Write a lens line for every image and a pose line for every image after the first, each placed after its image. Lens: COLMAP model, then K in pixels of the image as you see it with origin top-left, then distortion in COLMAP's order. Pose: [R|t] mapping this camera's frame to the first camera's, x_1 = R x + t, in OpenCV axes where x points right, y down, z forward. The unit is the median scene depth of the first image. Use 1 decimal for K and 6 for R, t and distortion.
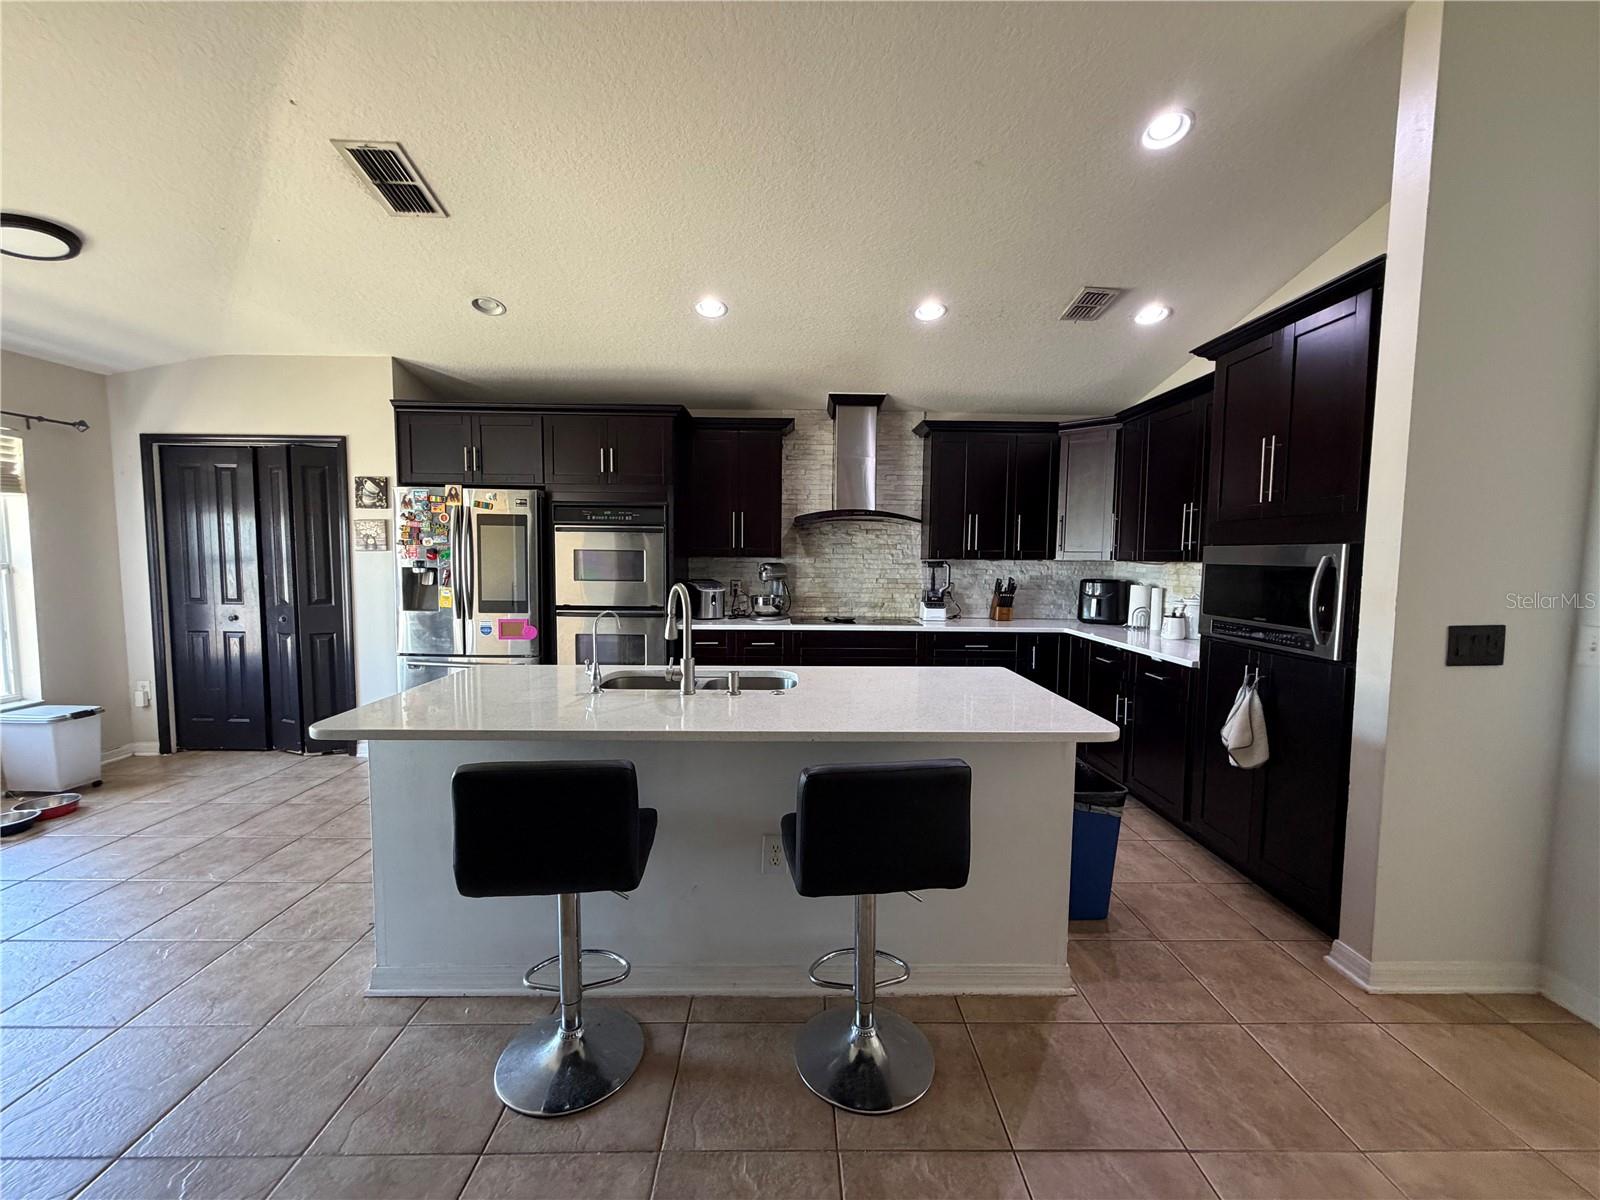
lens RADIAL K [[638.6, 0, 795.1], [0, 638.6, 601.5], [0, 0, 1]] dist [-0.000576, 0.000212]
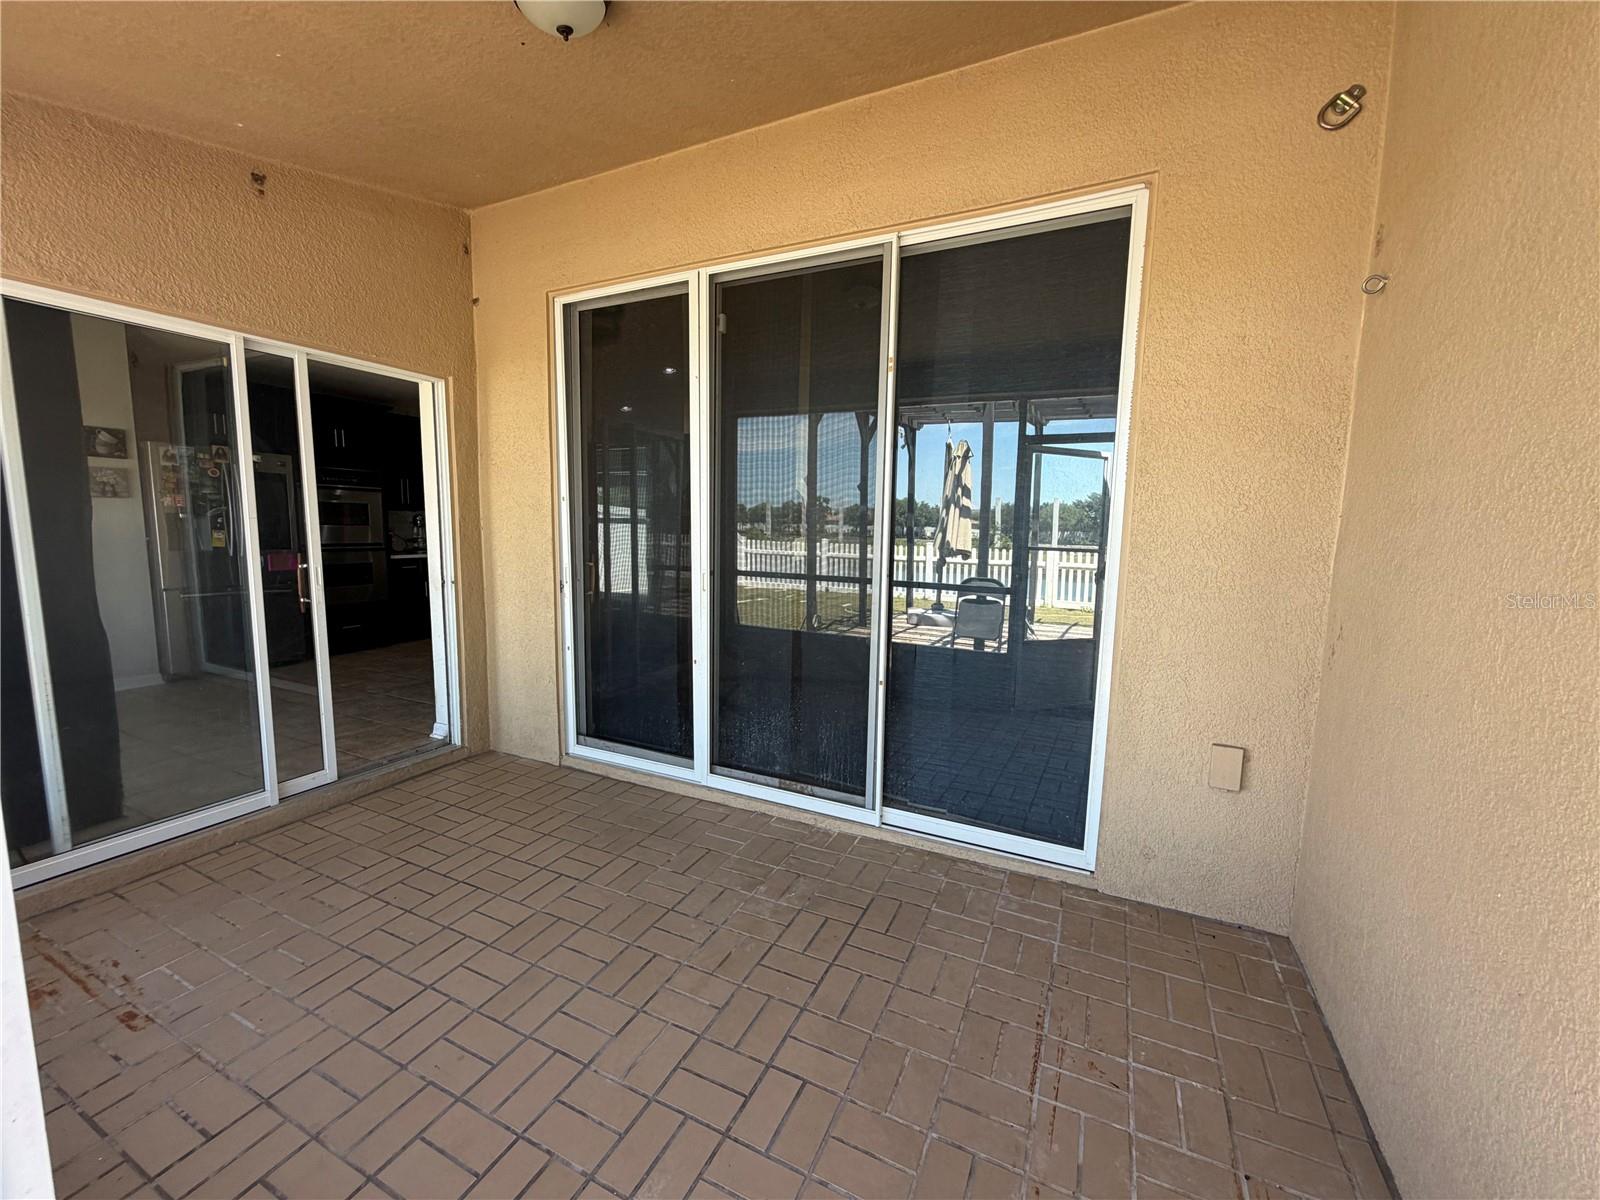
lens RADIAL K [[638.6, 0, 795.1], [0, 638.6, 601.5], [0, 0, 1]] dist [-0.000576, 0.000212]
pose [[0.448101, -0.107143, 0.887539, -1.125987], [0.054873, 0.994217, 0.092316, 0.059188], [-0.892297, 0.007335, 0.451388, -0.513672]]
